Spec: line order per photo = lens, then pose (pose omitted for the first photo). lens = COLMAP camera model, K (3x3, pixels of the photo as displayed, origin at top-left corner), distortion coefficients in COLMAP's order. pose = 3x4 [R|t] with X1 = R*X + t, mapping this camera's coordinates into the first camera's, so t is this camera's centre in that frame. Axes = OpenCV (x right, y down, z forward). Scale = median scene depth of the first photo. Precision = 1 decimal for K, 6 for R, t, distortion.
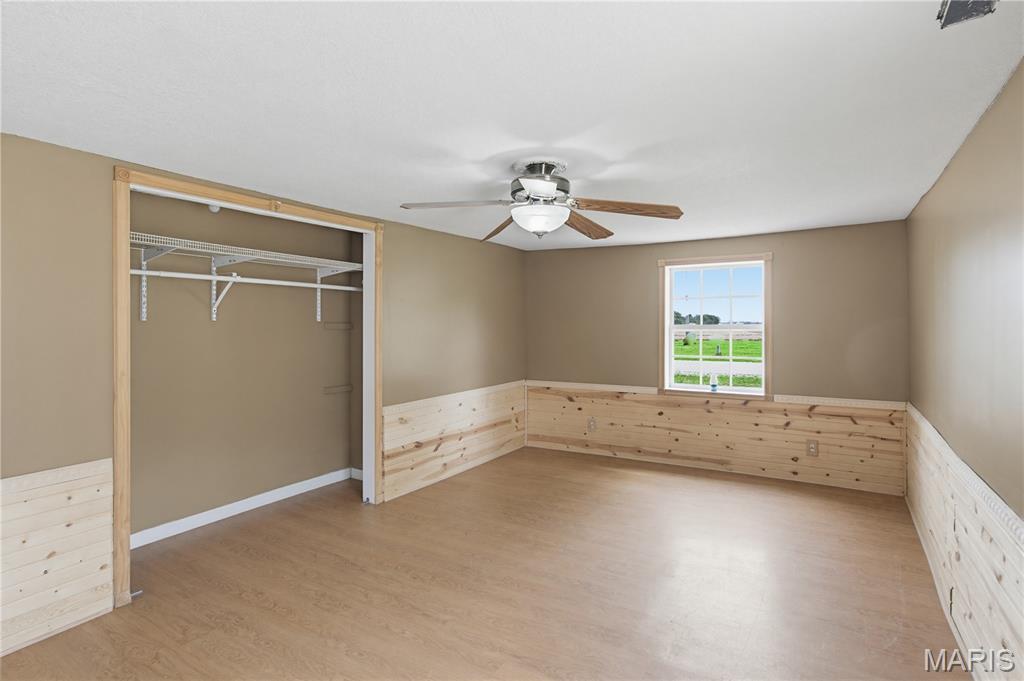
lens RADIAL K [[511.8, 0, 524.2], [0, 511.8, 324.3], [0, 0, 1]] dist [-0.001454, -0.001415]
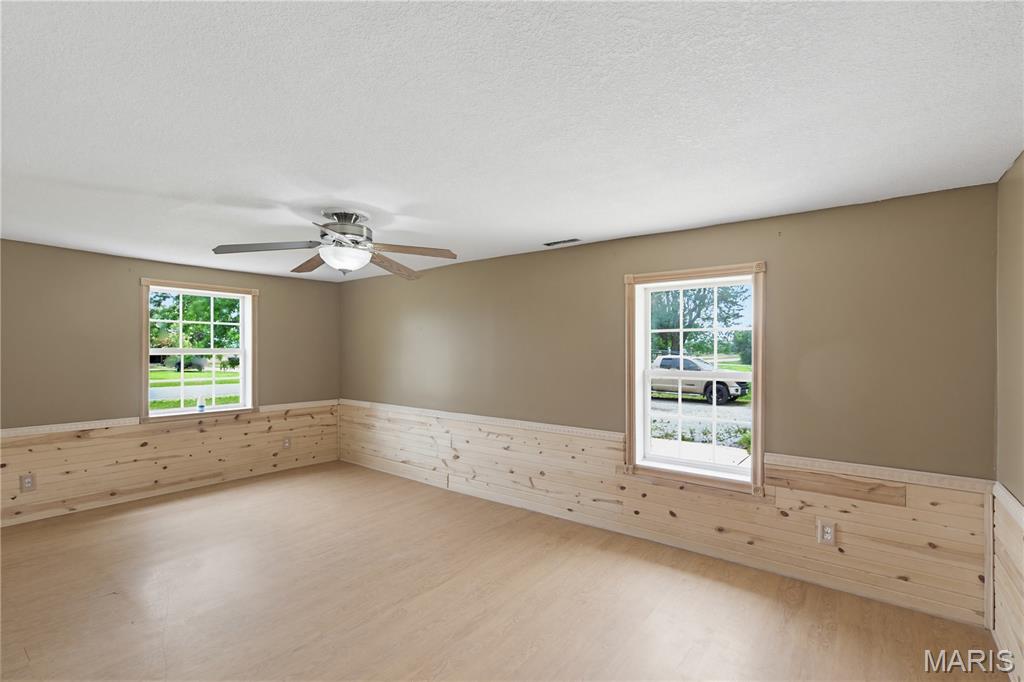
lens RADIAL K [[466.0, 0, 513.2], [0, 466.0, 347.6], [0, 0, 1]] dist [0.000435, 0.000506]
pose [[0.121813, 0.010083, 0.992502, -0.538818], [-0.004957, 0.999942, -0.009550, 0.004934], [-0.992541, -0.003756, 0.121856, 0.261746]]
